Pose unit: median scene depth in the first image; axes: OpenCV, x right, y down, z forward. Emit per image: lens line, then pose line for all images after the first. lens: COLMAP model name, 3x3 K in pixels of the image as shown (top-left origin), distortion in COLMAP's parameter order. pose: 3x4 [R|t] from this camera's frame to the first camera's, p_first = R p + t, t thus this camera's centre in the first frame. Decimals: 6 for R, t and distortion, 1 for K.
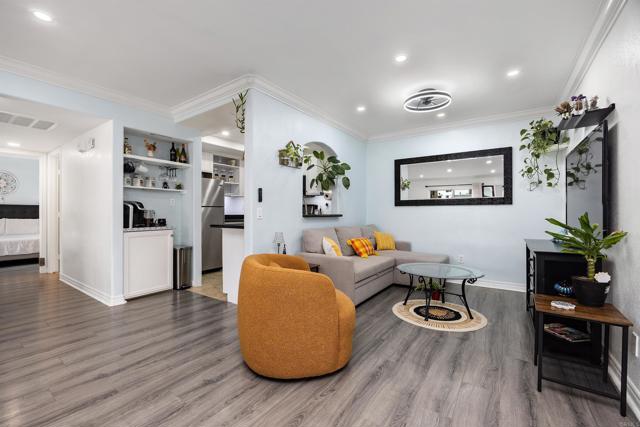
lens RADIAL K [[272.9, 0, 323.8], [0, 272.9, 214.8], [0, 0, 1]] dist [-0.009498, -0.000052]
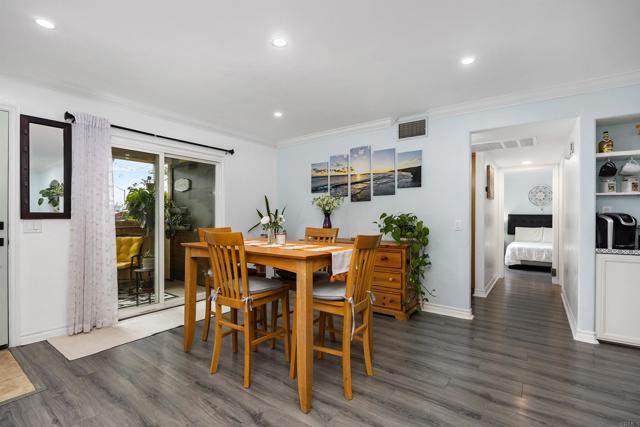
lens RADIAL K [[303.5, 0, 320.0], [0, 303.5, 213.5], [0, 0, 1]] dist [-0.000164, -0.000217]
pose [[-0.033942, -0.007906, -0.999393, 0.162211], [-0.020214, 0.999770, -0.007222, -0.026388], [0.999219, 0.019957, -0.034094, 0.217464]]
